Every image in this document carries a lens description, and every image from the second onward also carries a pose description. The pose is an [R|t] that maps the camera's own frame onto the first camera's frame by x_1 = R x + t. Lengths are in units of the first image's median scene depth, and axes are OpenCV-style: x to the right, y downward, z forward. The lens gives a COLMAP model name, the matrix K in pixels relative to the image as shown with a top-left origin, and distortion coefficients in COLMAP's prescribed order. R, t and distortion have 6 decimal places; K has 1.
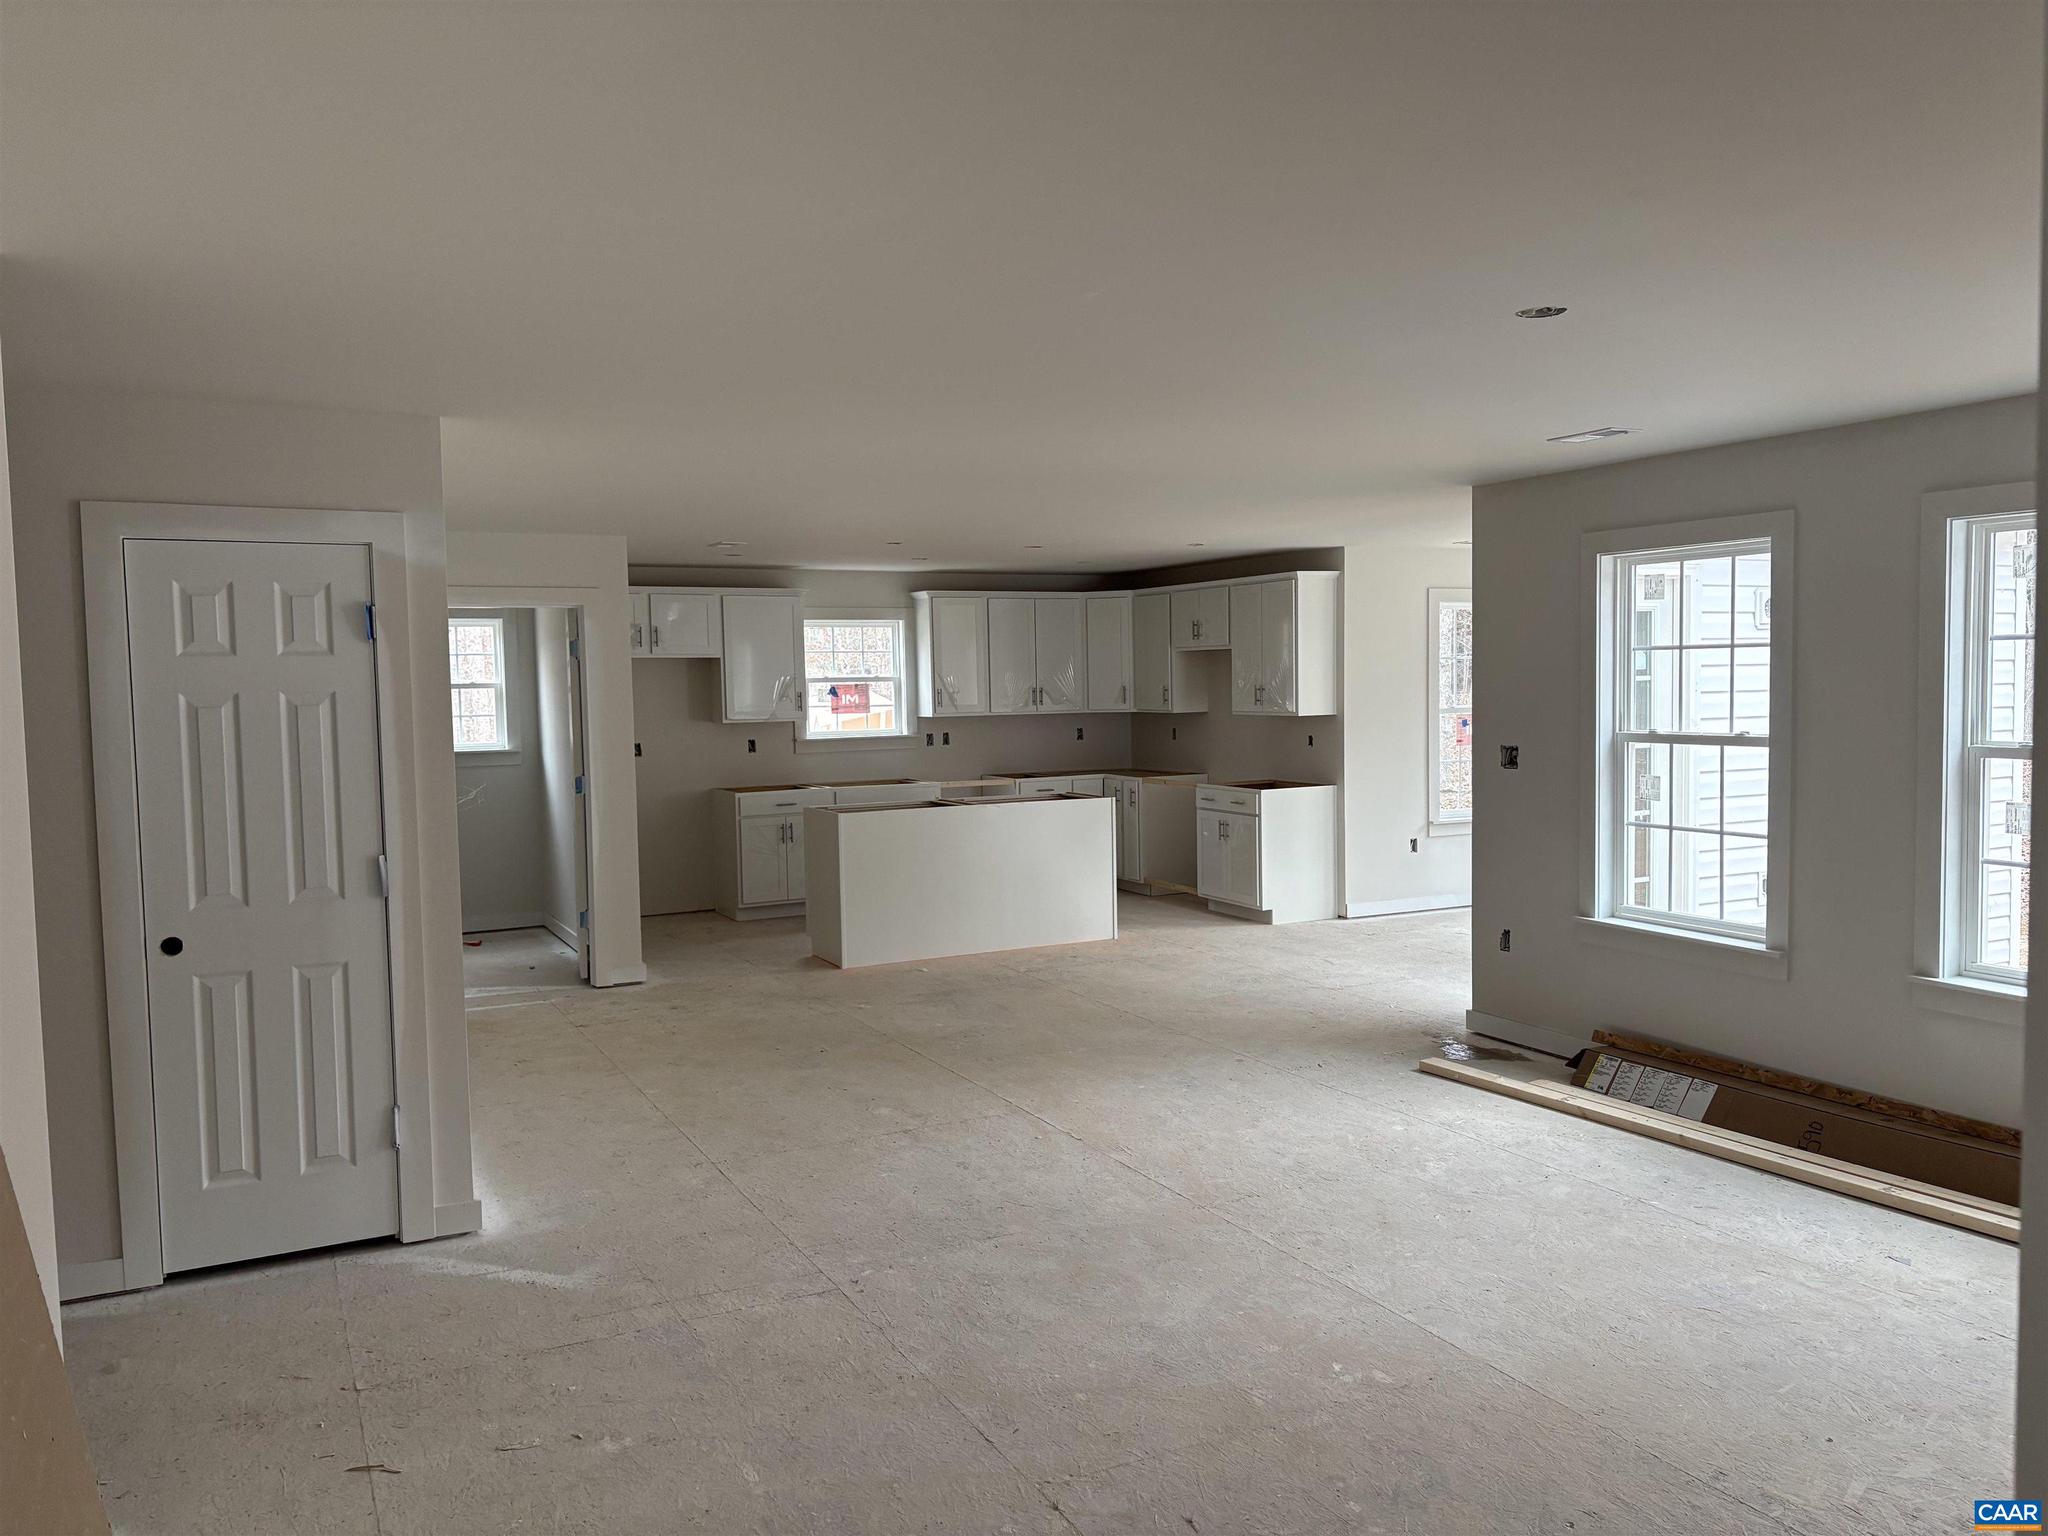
lens RADIAL K [[1542.4, 0, 1026.4], [0, 1542.4, 773.5], [0, 0, 1]] dist [0.048406, -0.051449]
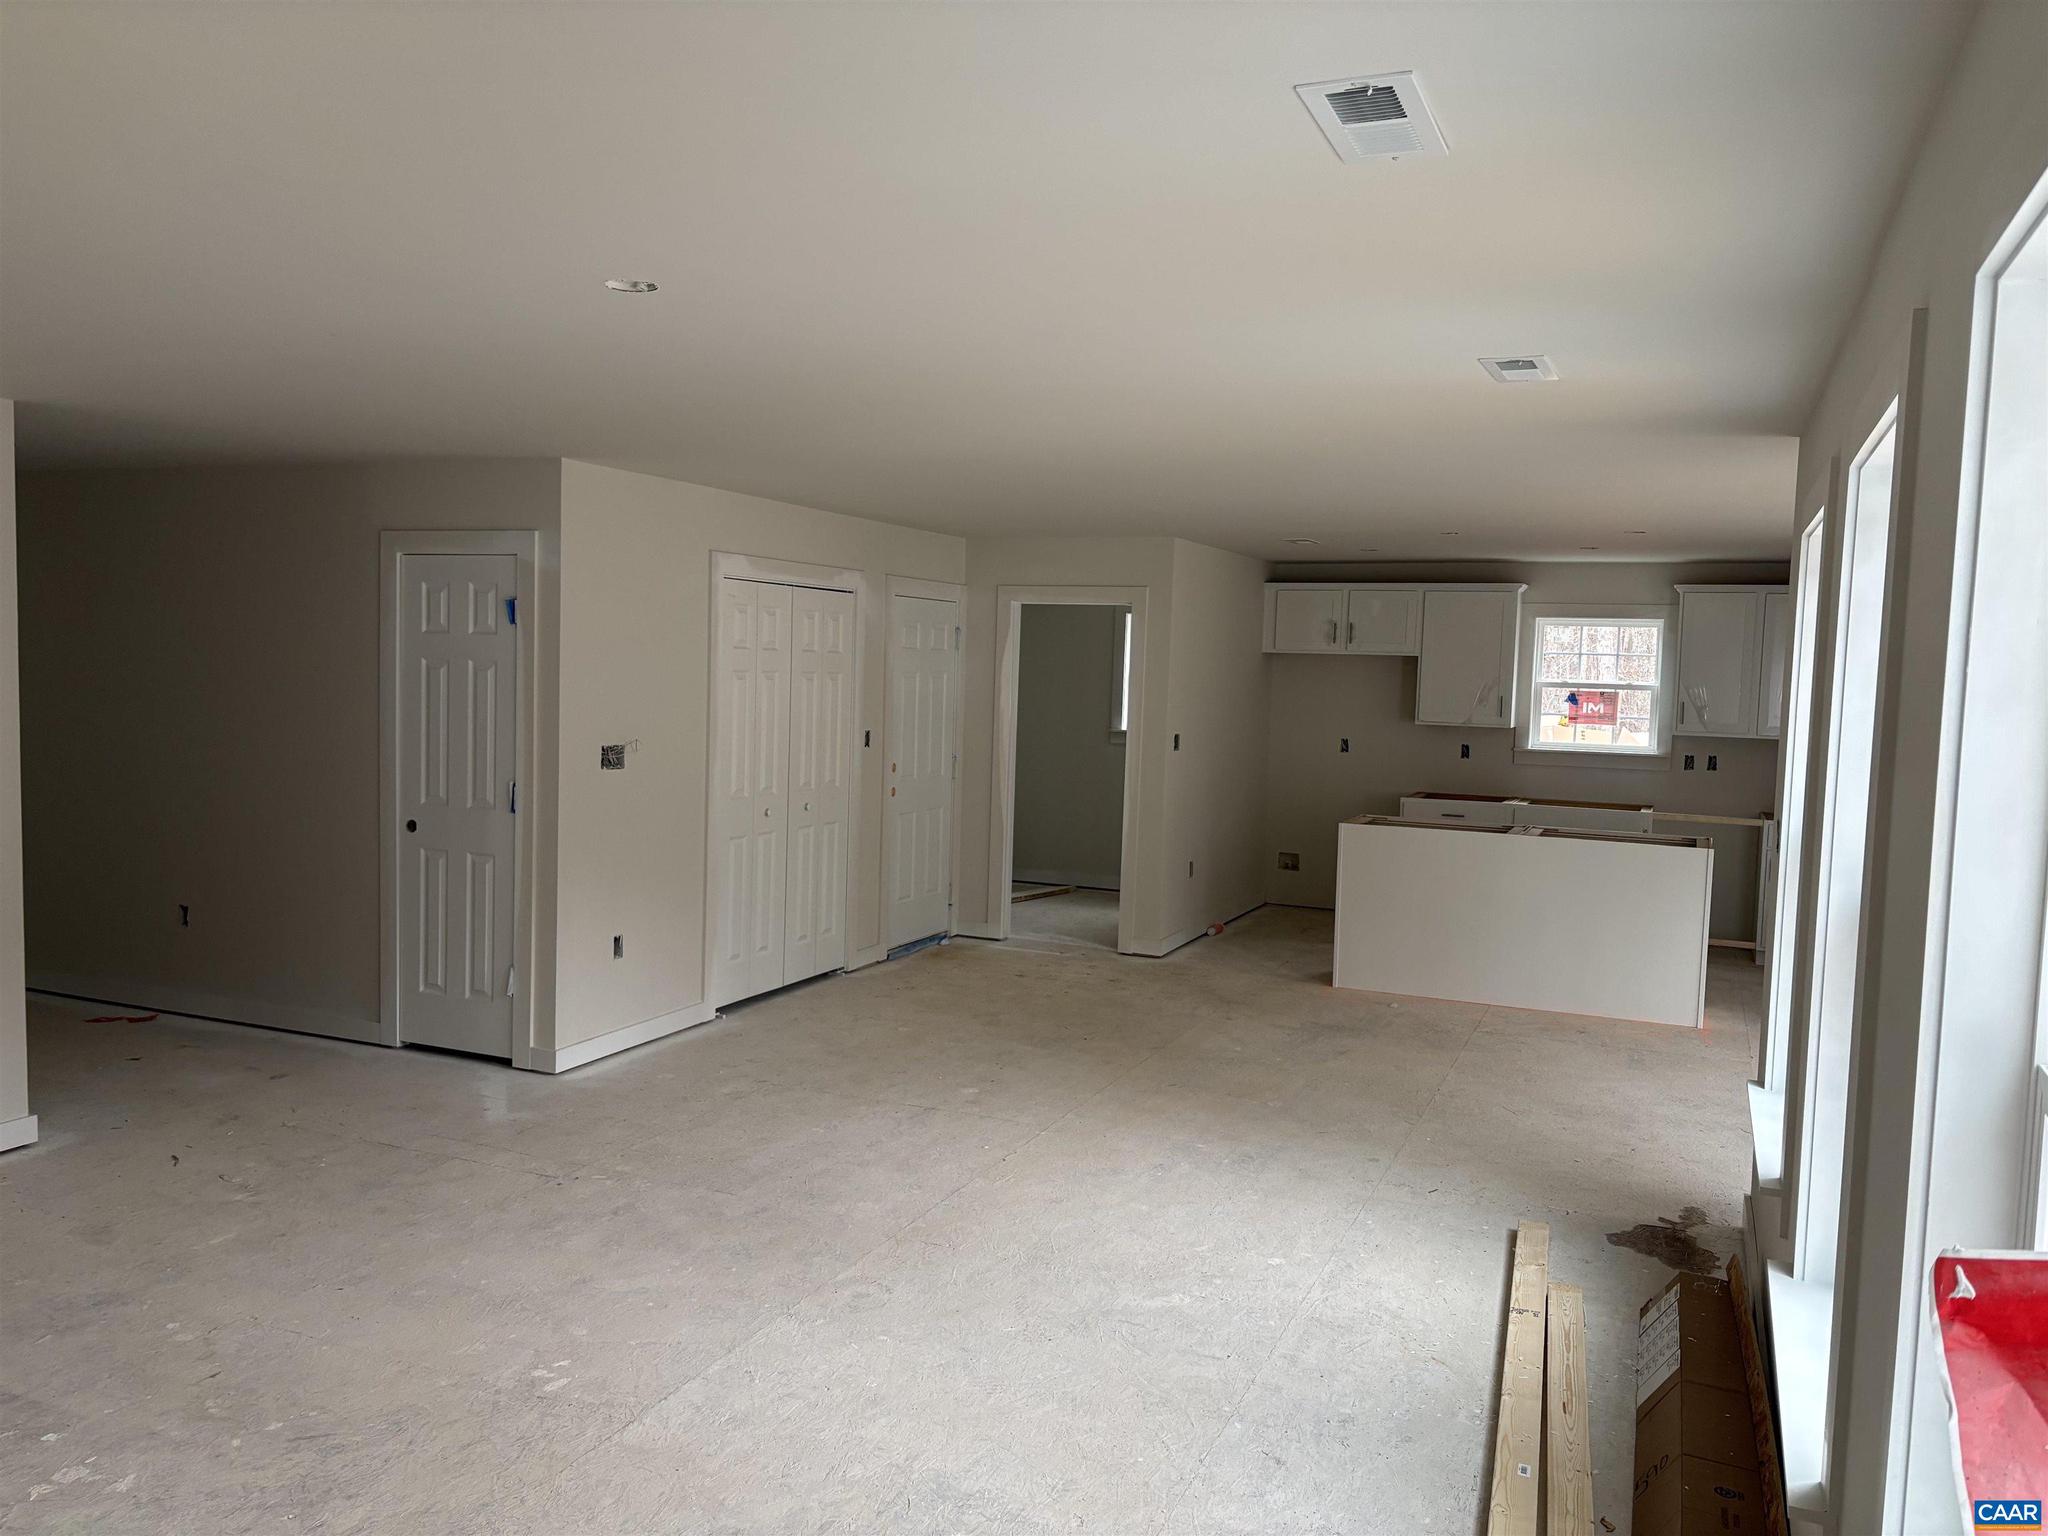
lens RADIAL K [[1542.4, 0, 1023.4], [0, 1542.4, 778.0], [0, 0, 1]] dist [0.048406, -0.051449]
pose [[0.638402, 0.095236, -0.763789, 0.432411], [-0.089853, 0.994752, 0.048932, -0.027351], [0.764441, 0.037391, 0.643609, 0.218316]]
